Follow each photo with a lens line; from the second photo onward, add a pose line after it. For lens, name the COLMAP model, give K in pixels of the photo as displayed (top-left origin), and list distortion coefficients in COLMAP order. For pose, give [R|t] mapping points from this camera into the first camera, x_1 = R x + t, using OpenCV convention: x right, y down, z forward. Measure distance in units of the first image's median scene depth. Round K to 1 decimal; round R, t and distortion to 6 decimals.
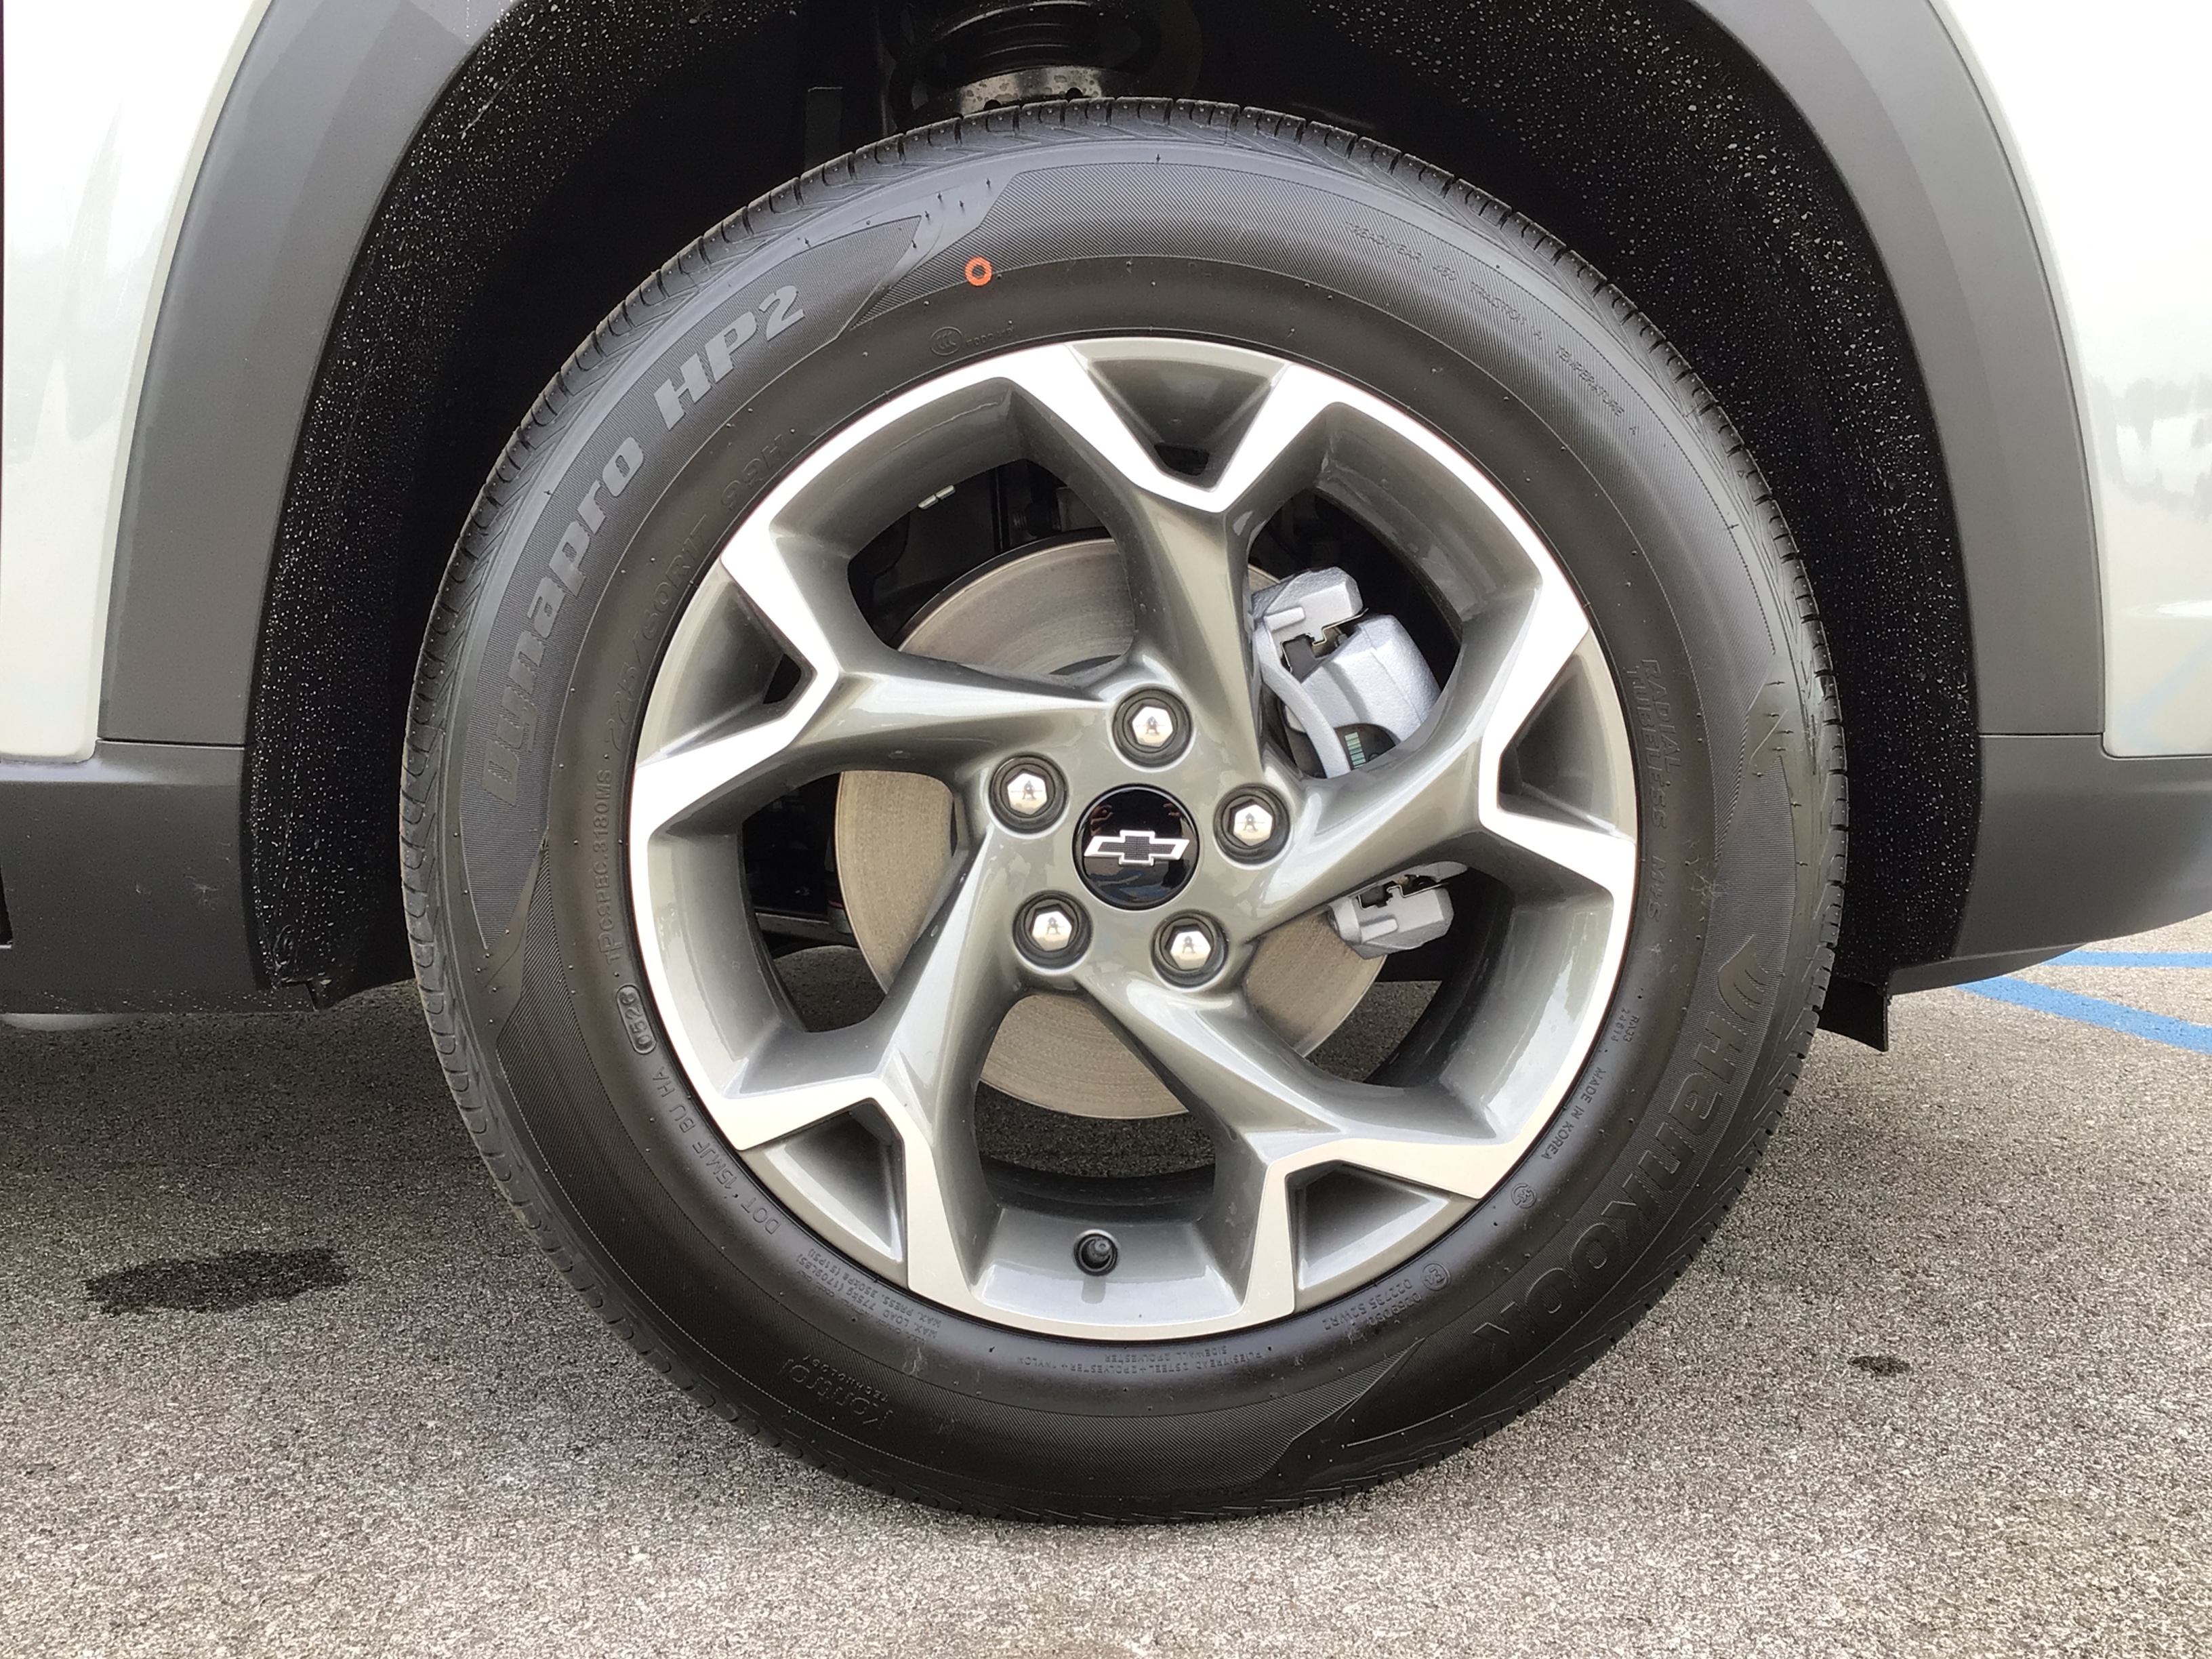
lens RADIAL K [[1992.7, 0, 1115.4], [0, 1992.7, 869.6], [0, 0, 1]] dist [0.131681, -0.273318]
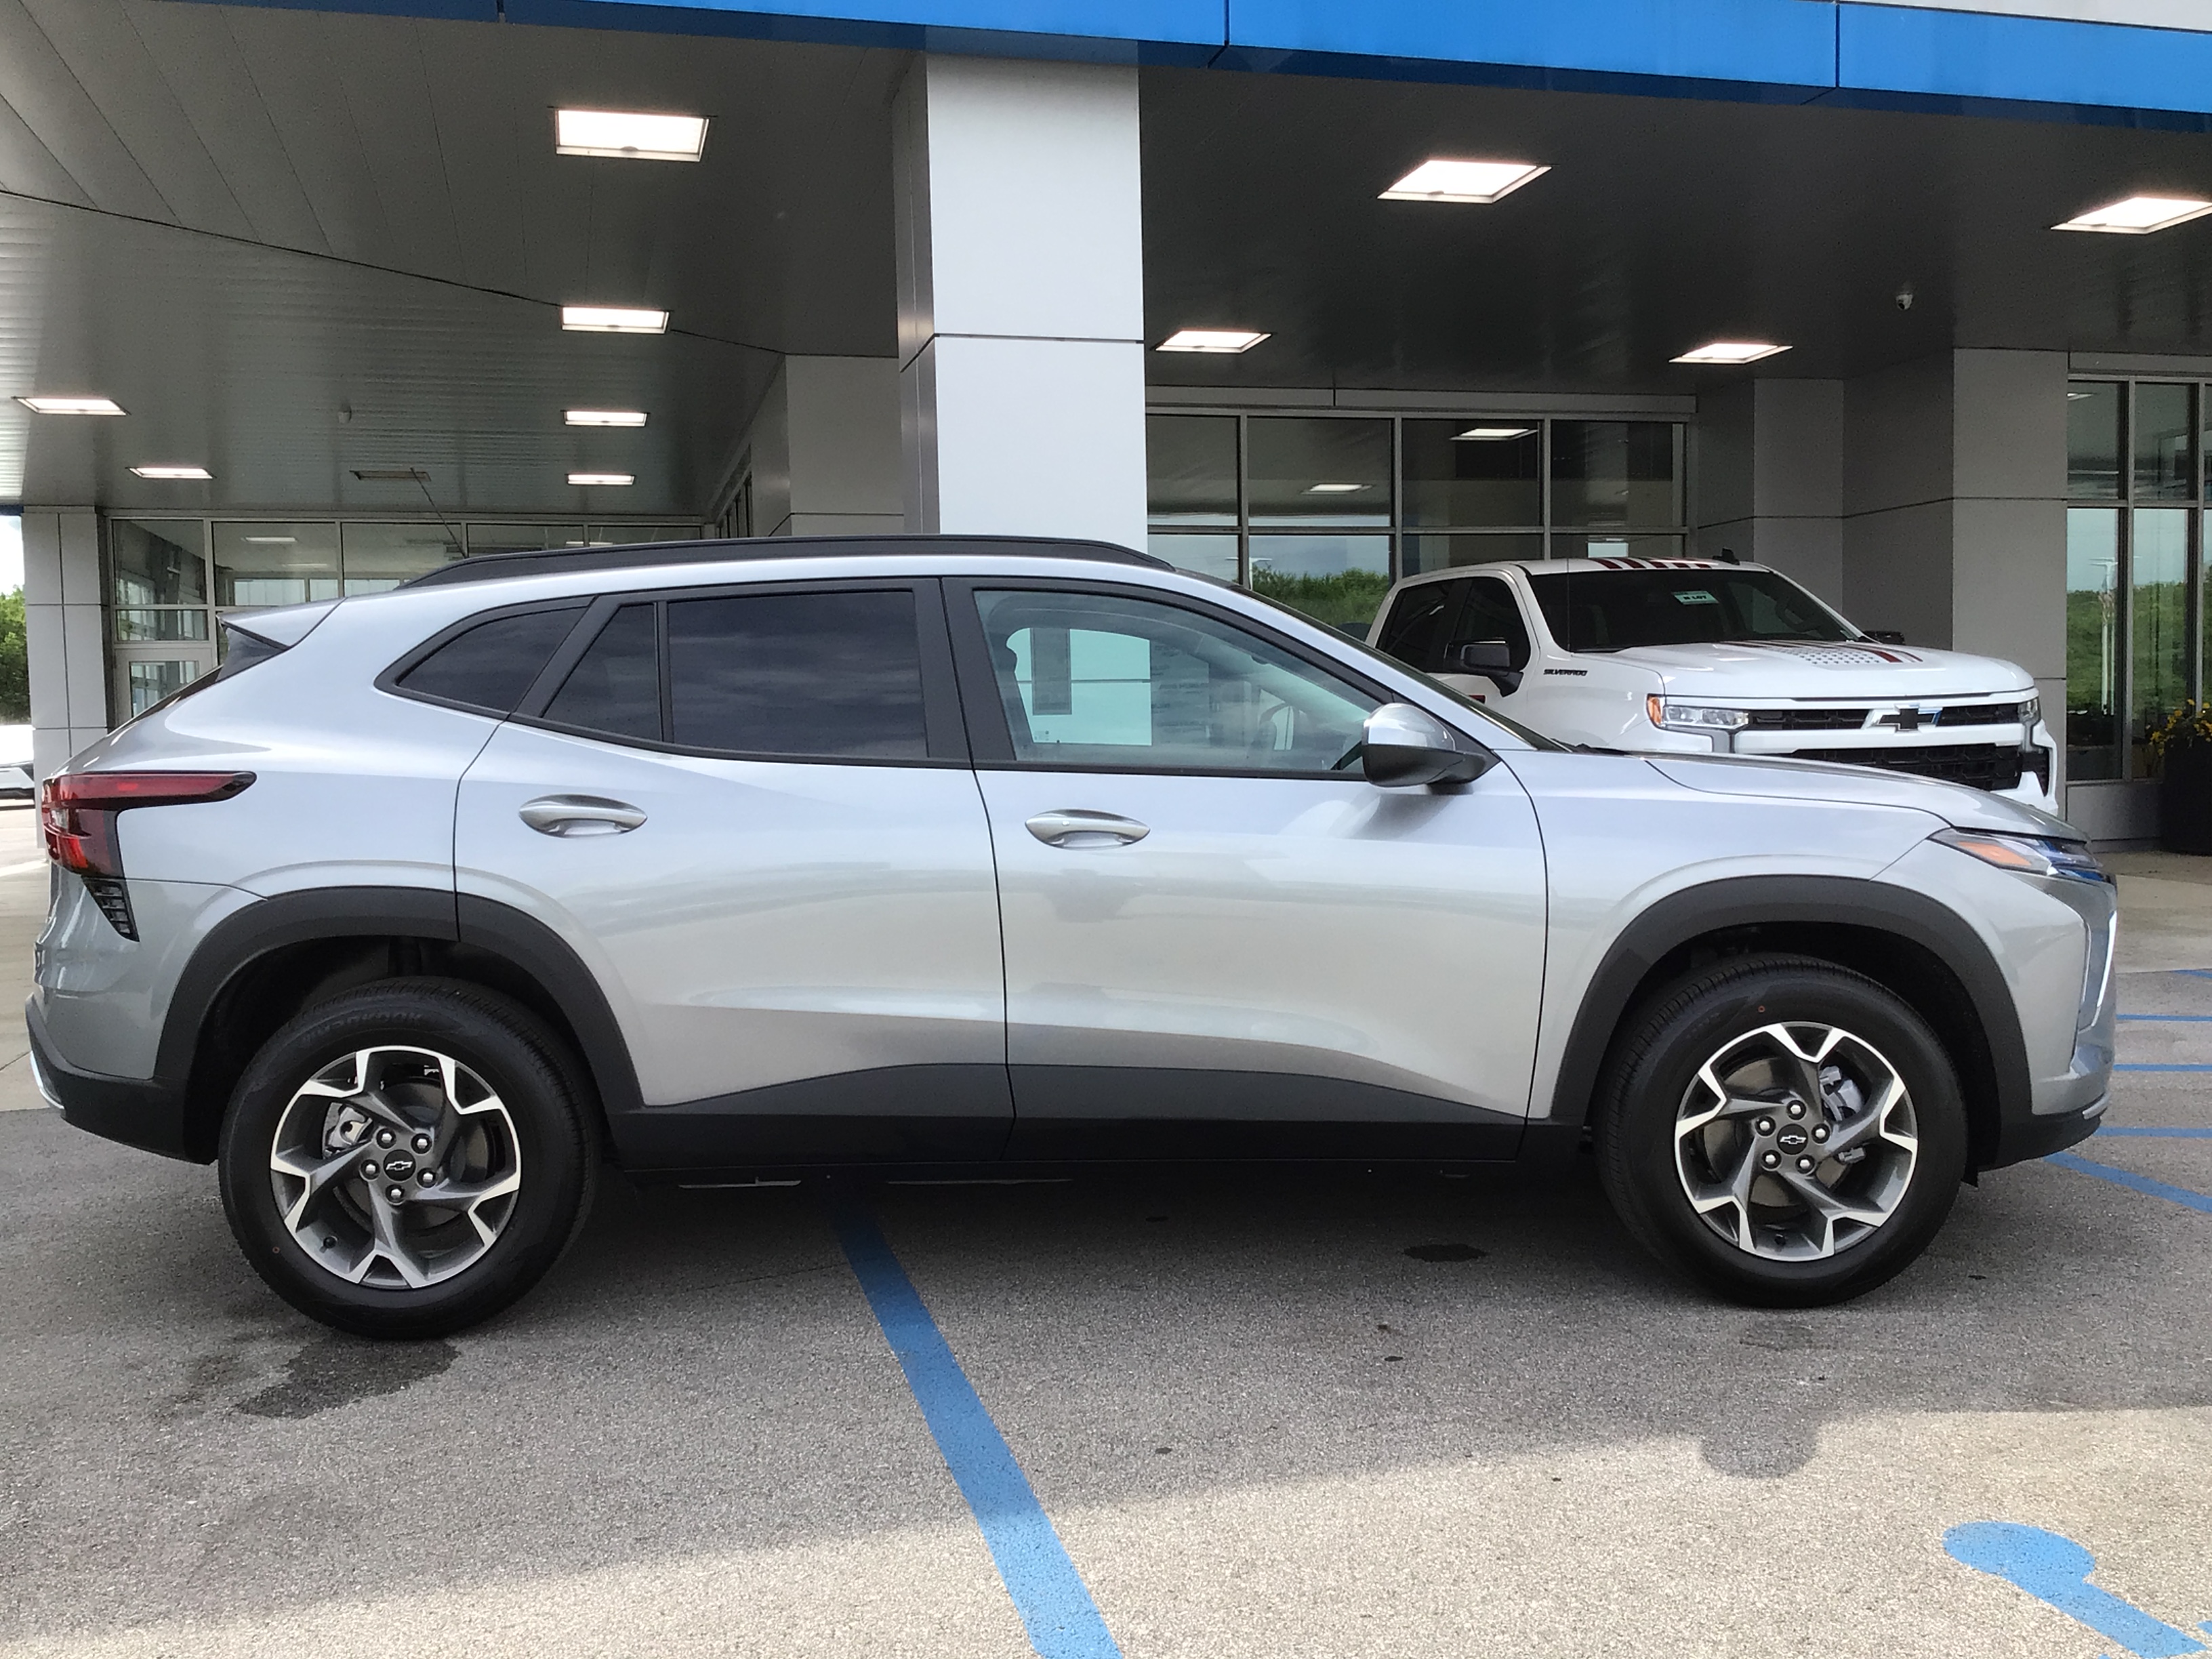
lens RADIAL K [[2041.1, 0, 1012.2], [0, 2041.1, 776.4], [0, 0, 1]] dist [0.157294, -0.298884]
pose [[0.999419, -0.003563, -0.033884, -1.436047], [0.001503, 0.998158, -0.060645, -0.495726], [0.034038, 0.060559, 0.997584, -3.334674]]
